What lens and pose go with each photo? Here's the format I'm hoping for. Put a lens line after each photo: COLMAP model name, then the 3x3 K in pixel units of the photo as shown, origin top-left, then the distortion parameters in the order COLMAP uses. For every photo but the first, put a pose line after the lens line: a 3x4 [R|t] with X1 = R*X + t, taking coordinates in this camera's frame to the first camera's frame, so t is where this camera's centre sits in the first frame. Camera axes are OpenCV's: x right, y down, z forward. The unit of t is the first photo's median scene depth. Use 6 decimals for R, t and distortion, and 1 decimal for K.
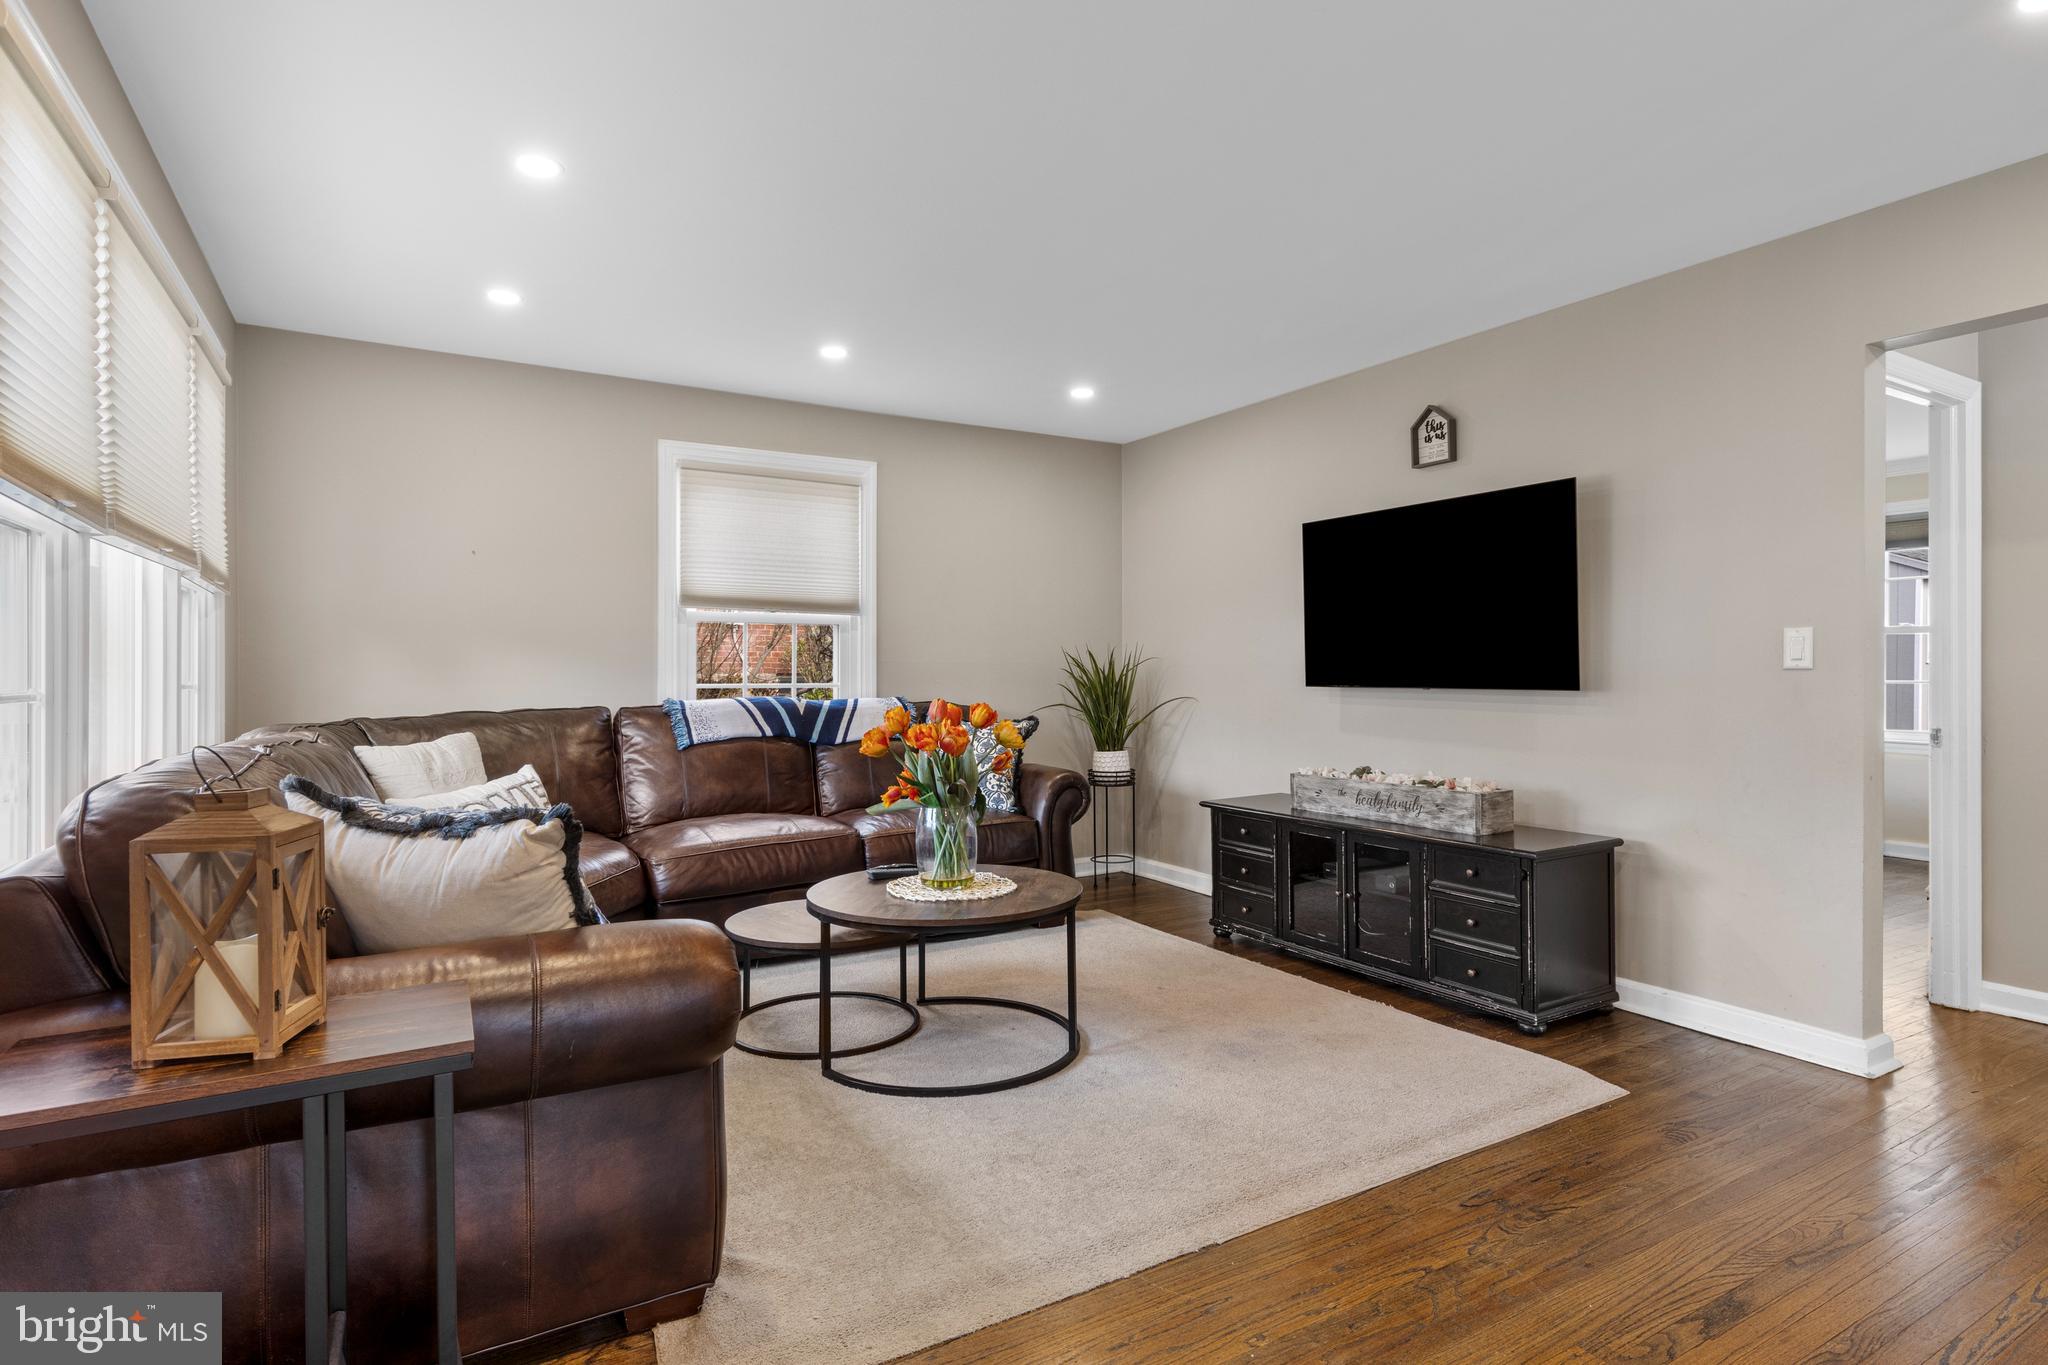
lens RADIAL K [[1034.5, 0, 1026.3], [0, 1034.5, 678.9], [0, 0, 1]] dist [0.000259, -0.000561]
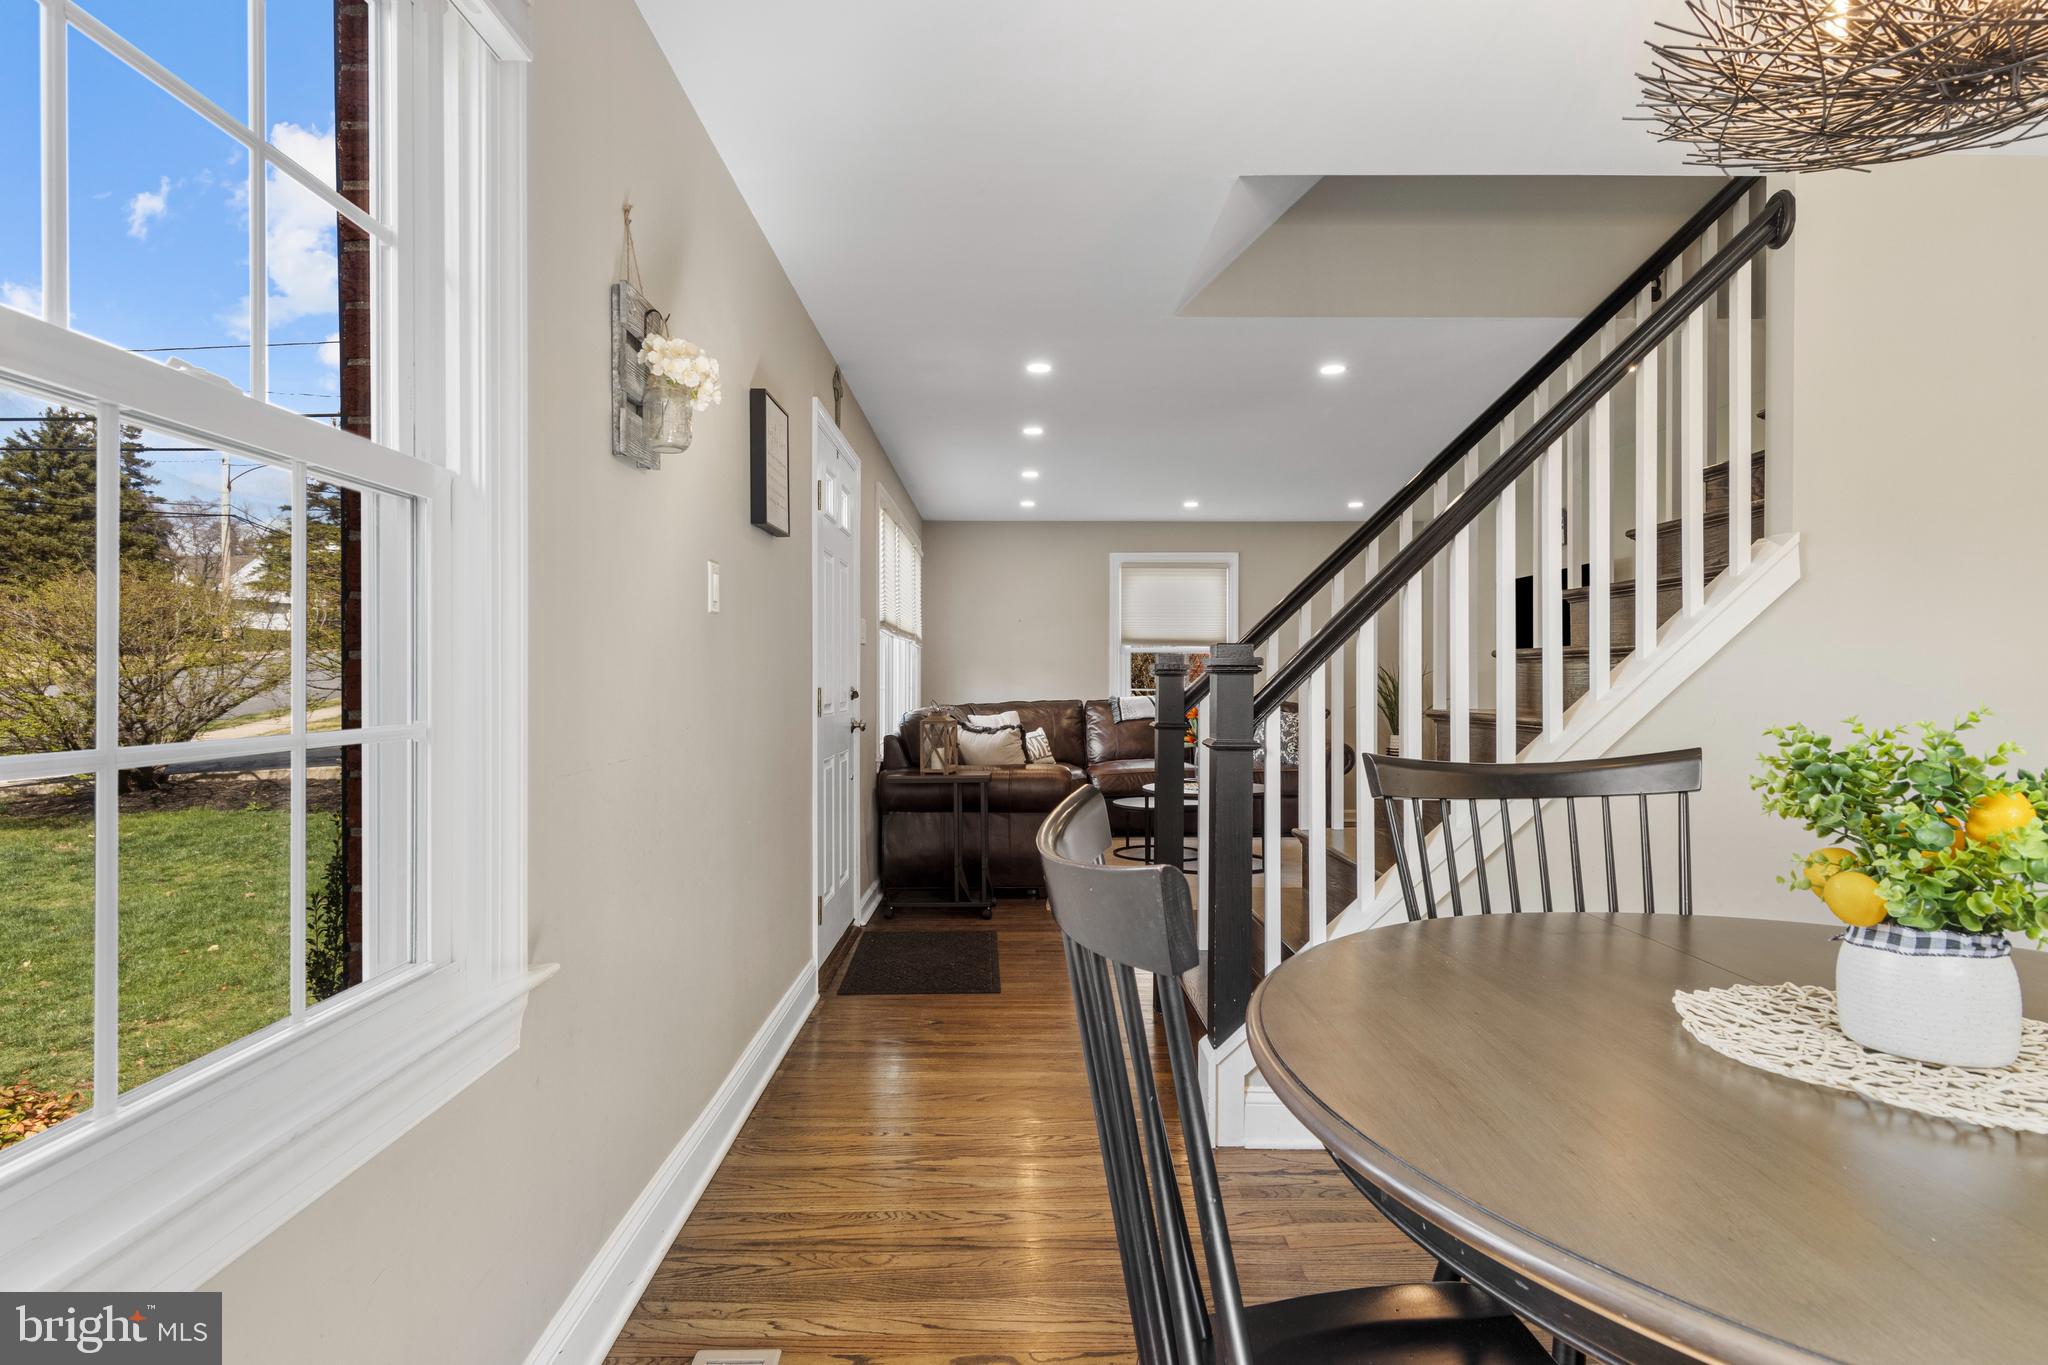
lens RADIAL K [[1034.5, 0, 1026.3], [0, 1034.5, 678.9], [0, 0, 1]] dist [0.000259, -0.000561]
pose [[0.865343, -0.001595, -0.501177, 0.466457], [-0.002497, 0.999969, -0.007493, 0.003154], [0.501174, 0.007736, 0.865312, -0.698928]]
